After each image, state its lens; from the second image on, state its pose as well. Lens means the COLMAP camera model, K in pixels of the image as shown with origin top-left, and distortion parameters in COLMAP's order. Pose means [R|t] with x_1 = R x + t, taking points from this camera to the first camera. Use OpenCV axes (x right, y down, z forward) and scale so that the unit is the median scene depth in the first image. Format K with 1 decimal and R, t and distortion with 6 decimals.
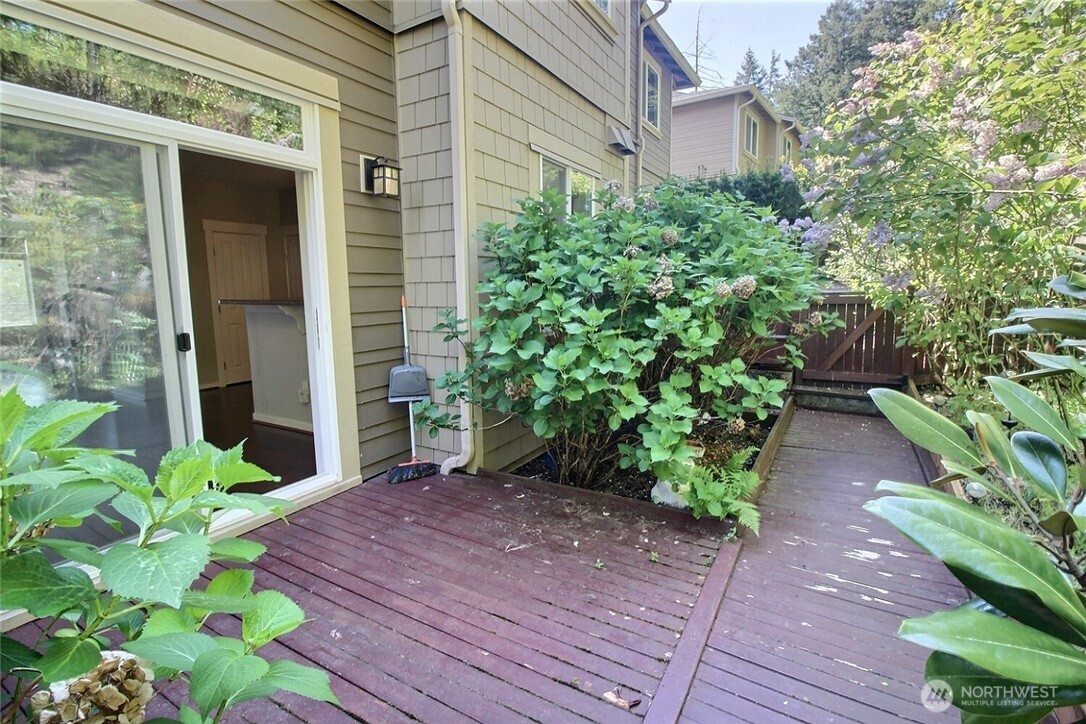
lens RADIAL K [[504.3, 0, 539.7], [0, 504.3, 363.2], [0, 0, 1]] dist [-0.014242, -0.000866]
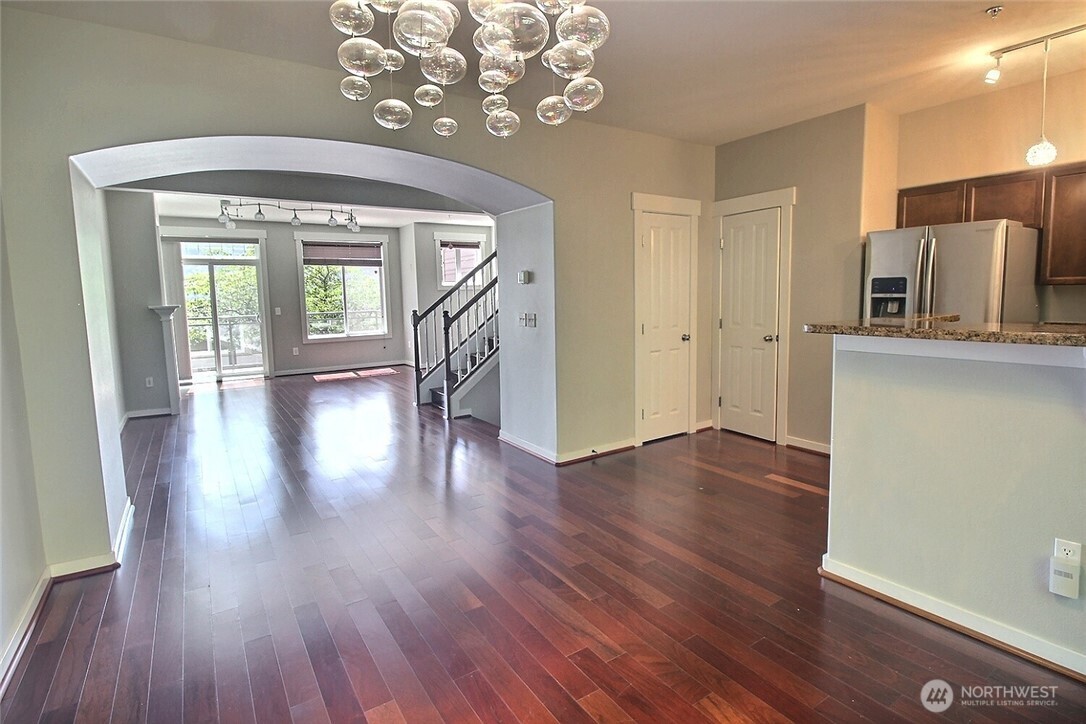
lens RADIAL K [[535.9, 0, 546.3], [0, 535.9, 355.2], [0, 0, 1]] dist [-0.012079, -0.009074]
pose [[0.903780, 0.042104, -0.425922, -0.466029], [-0.055383, 0.998287, -0.018836, -0.053718], [0.424399, 0.040613, 0.904564, 0.319622]]
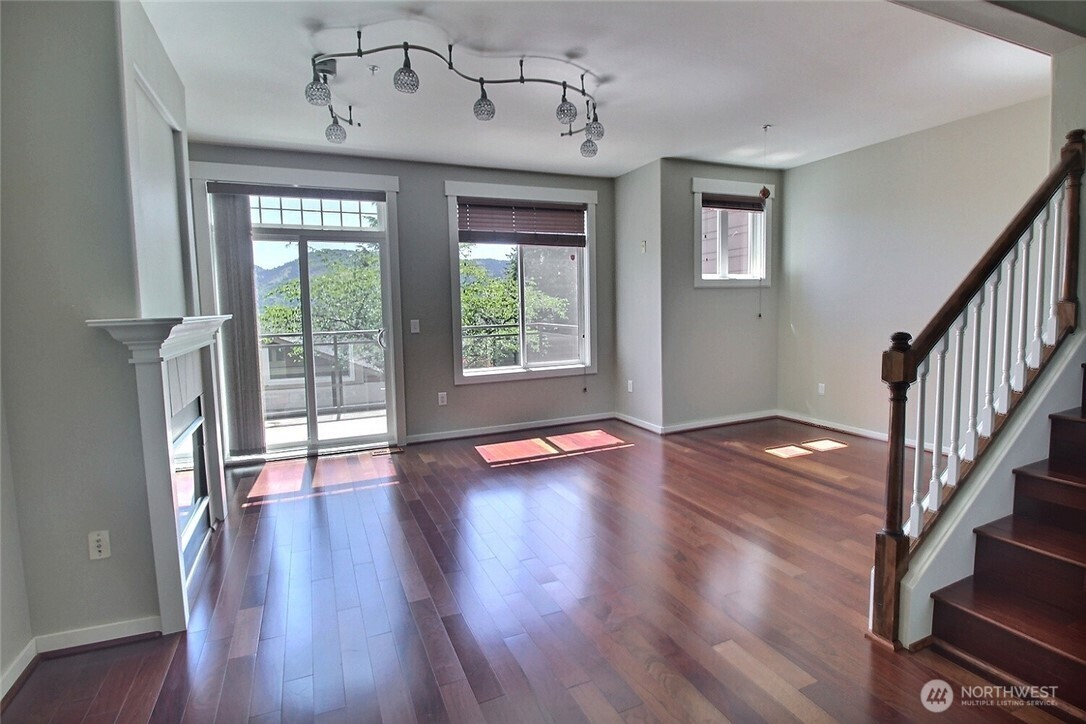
lens RADIAL K [[535.9, 0, 535.0], [0, 535.9, 359.3], [0, 0, 1]] dist [-0.012079, -0.009074]
pose [[0.809558, 0.052854, -0.584656, -1.142961], [-0.077087, 0.996886, -0.016619, -0.111971], [0.581957, 0.058523, 0.811111, 0.783600]]
